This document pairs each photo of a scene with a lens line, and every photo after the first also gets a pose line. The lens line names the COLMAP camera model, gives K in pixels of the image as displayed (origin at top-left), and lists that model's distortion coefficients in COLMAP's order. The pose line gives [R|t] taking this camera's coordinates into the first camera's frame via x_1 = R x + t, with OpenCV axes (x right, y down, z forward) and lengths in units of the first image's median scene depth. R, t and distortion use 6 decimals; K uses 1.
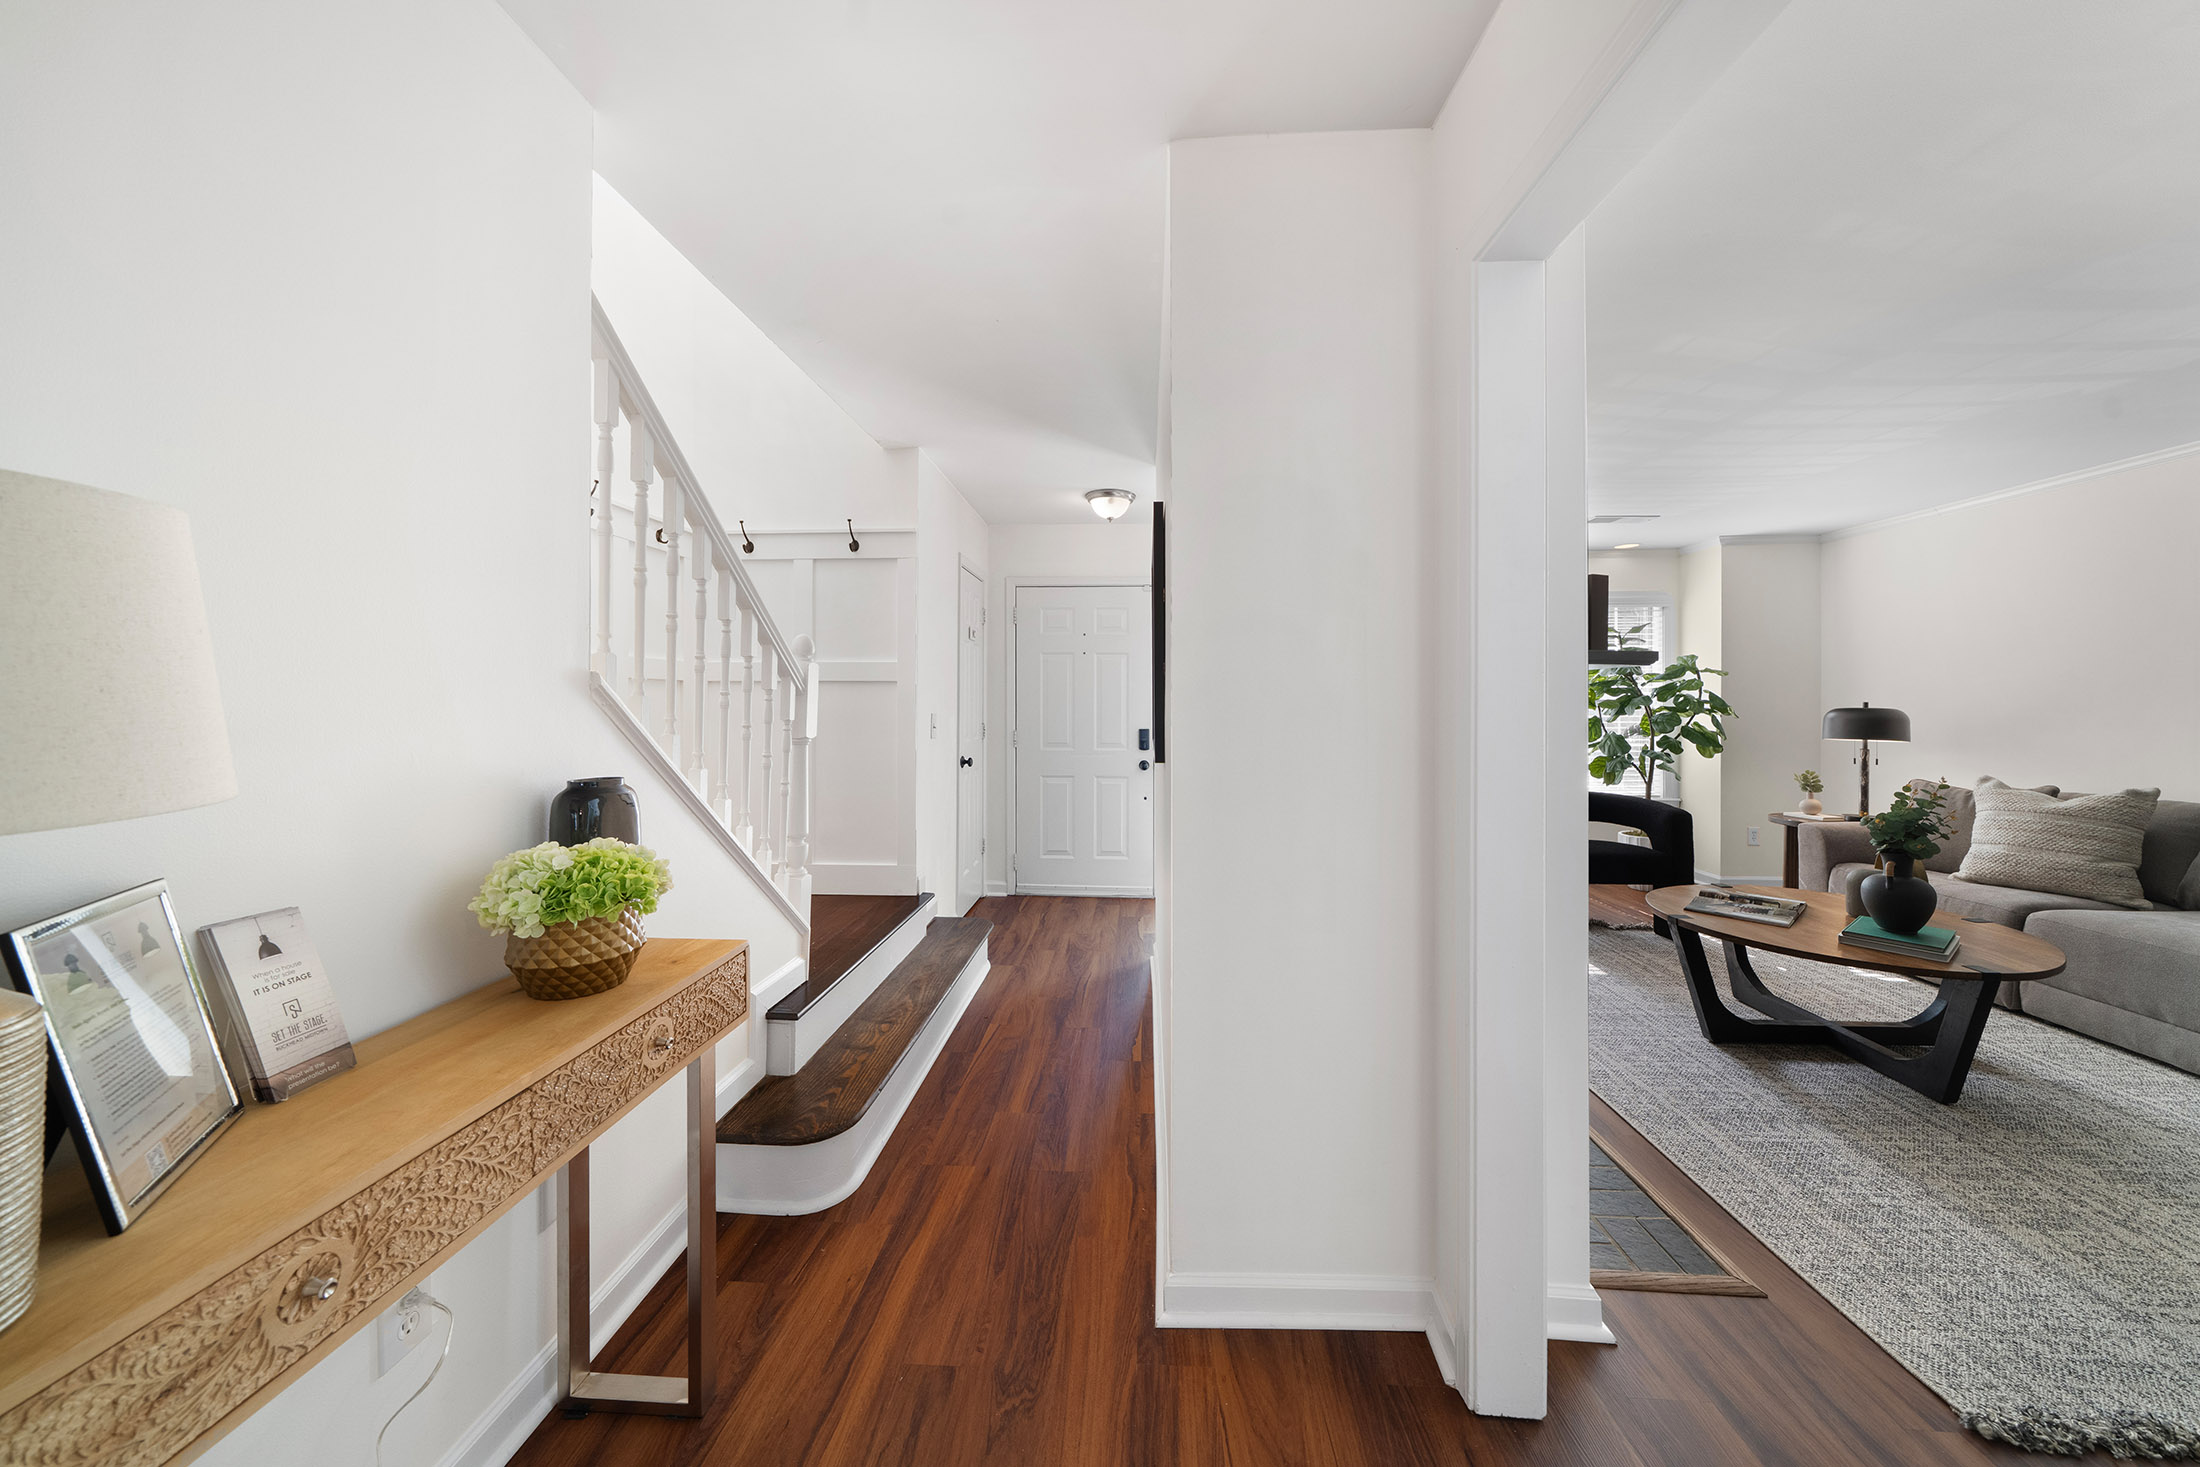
lens RADIAL K [[760.7, 0, 1108.8], [0, 760.7, 712.0], [0, 0, 1]] dist [-0.001243, -0.000140]
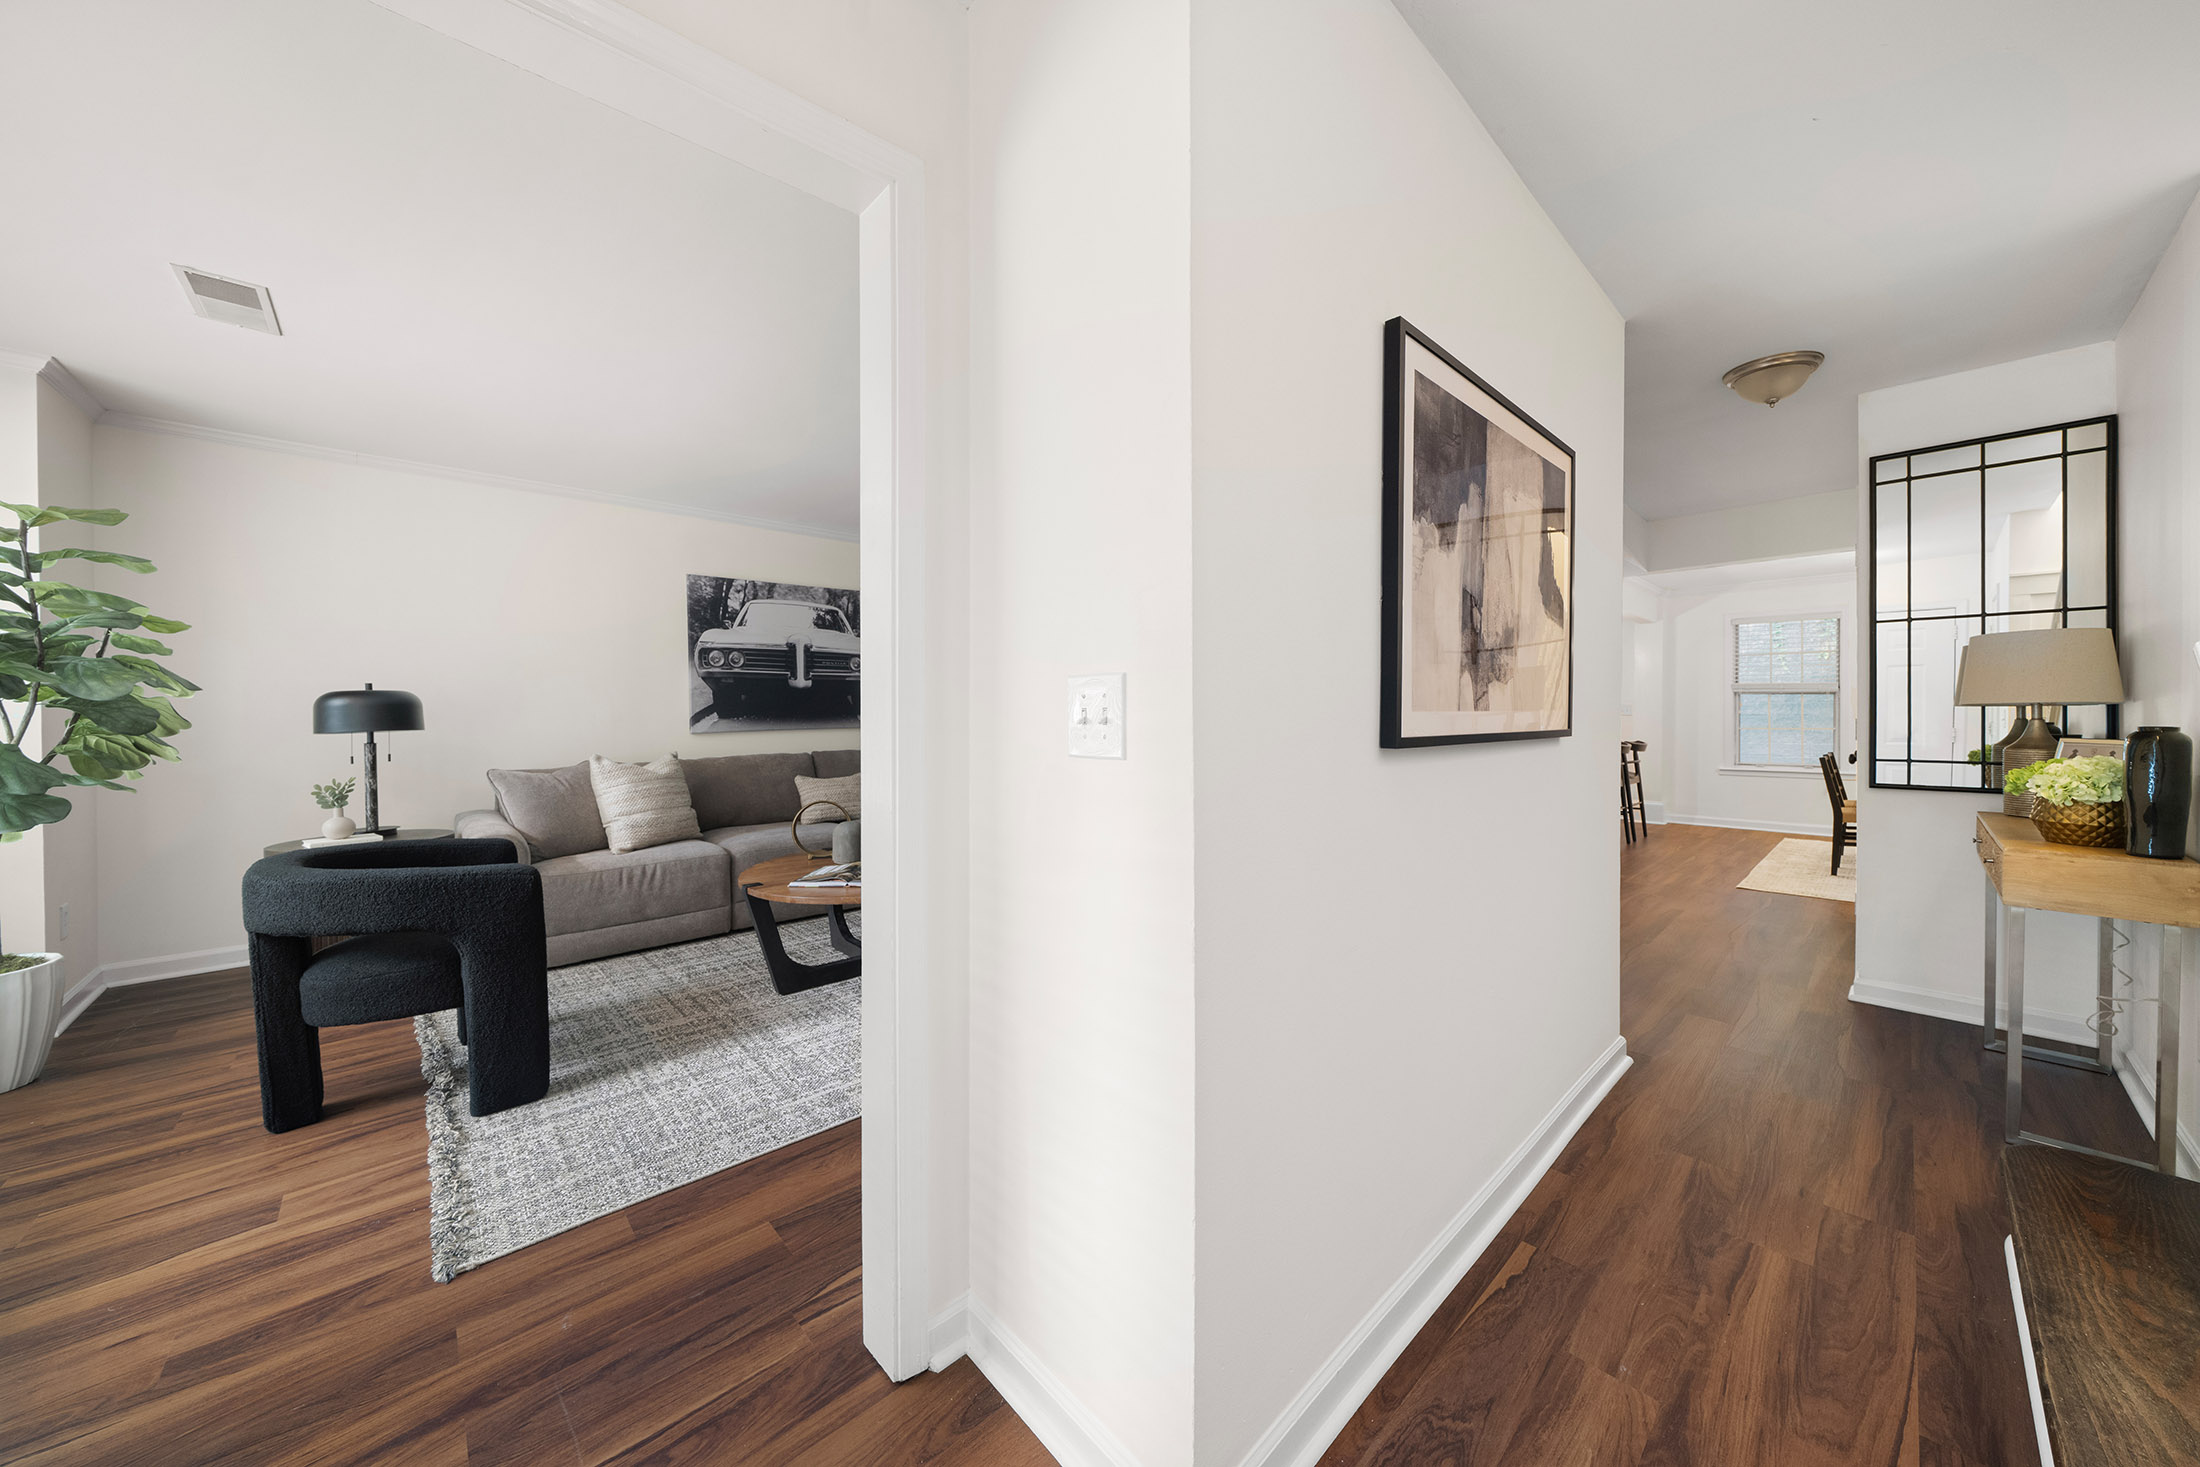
lens RADIAL K [[755.6, 0, 1099.9], [0, 755.6, 714.6], [0, 0, 1]] dist [-0.000176, 0.000354]
pose [[-0.715764, -0.007277, 0.698305, -0.117321], [0.004080, 0.999885, 0.014602, 0.015377], [-0.698331, 0.013300, -0.715652, 1.416075]]
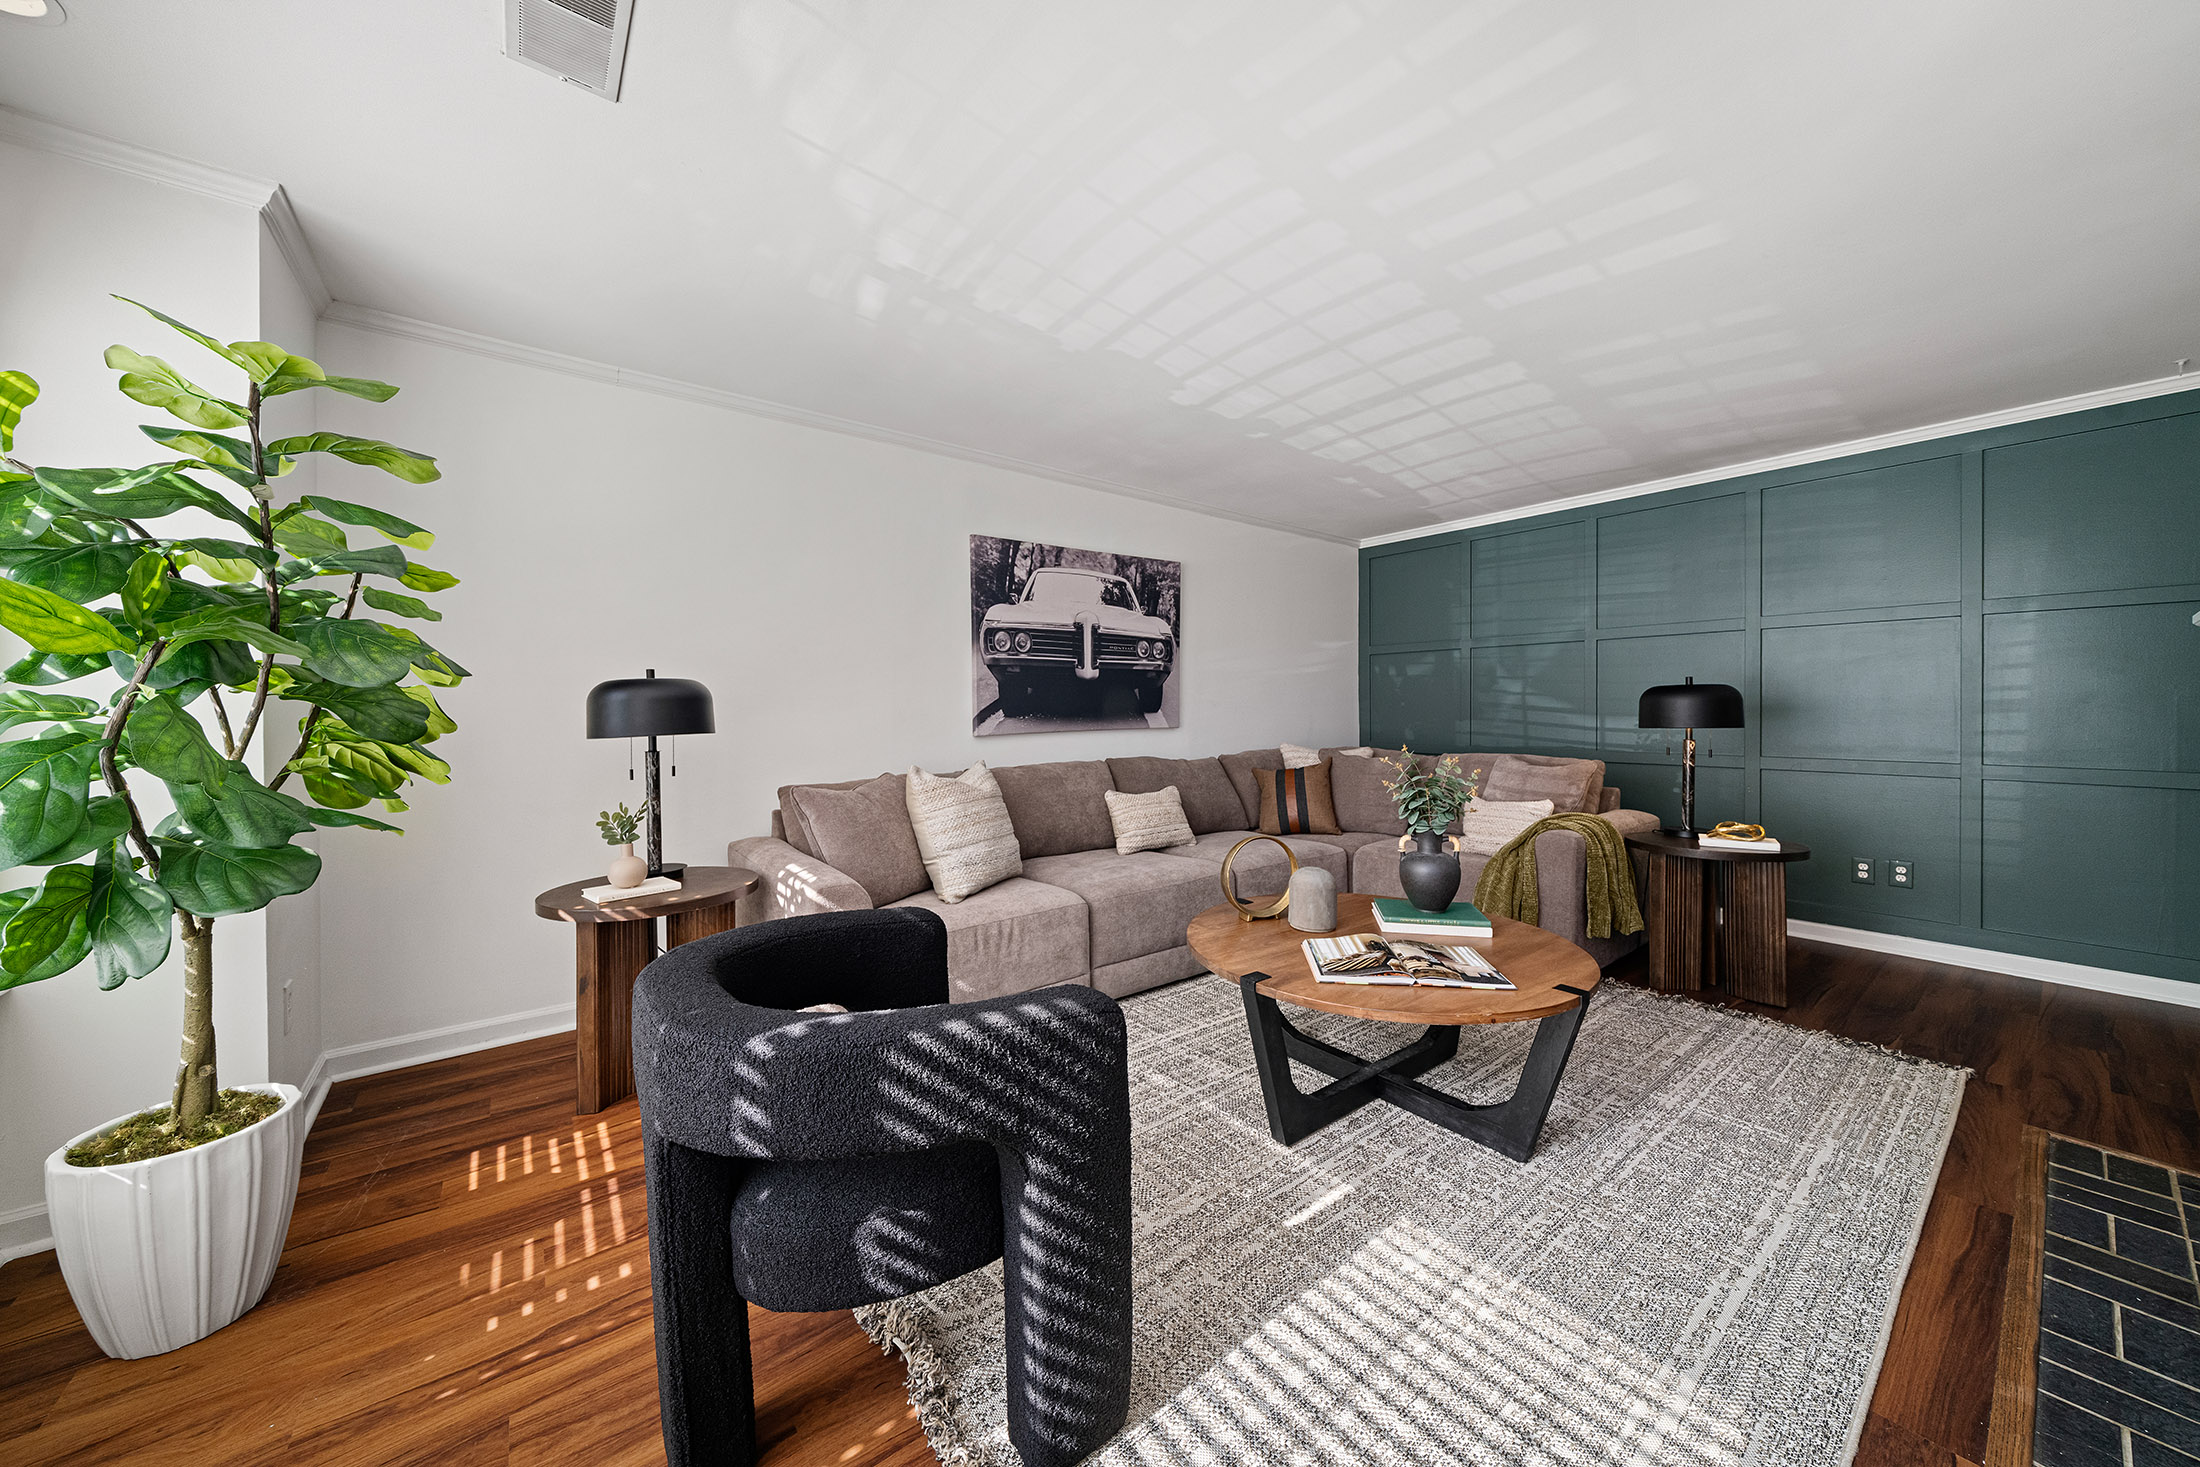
lens RADIAL K [[760.7, 0, 1108.8], [0, 760.7, 712.0], [0, 0, 1]] dist [-0.001243, -0.000140]
pose [[-0.653271, -0.004644, 0.757110, 0.464048], [0.006874, 0.999904, 0.012064, 0.020381], [-0.757093, 0.013085, -0.653176, 1.528036]]
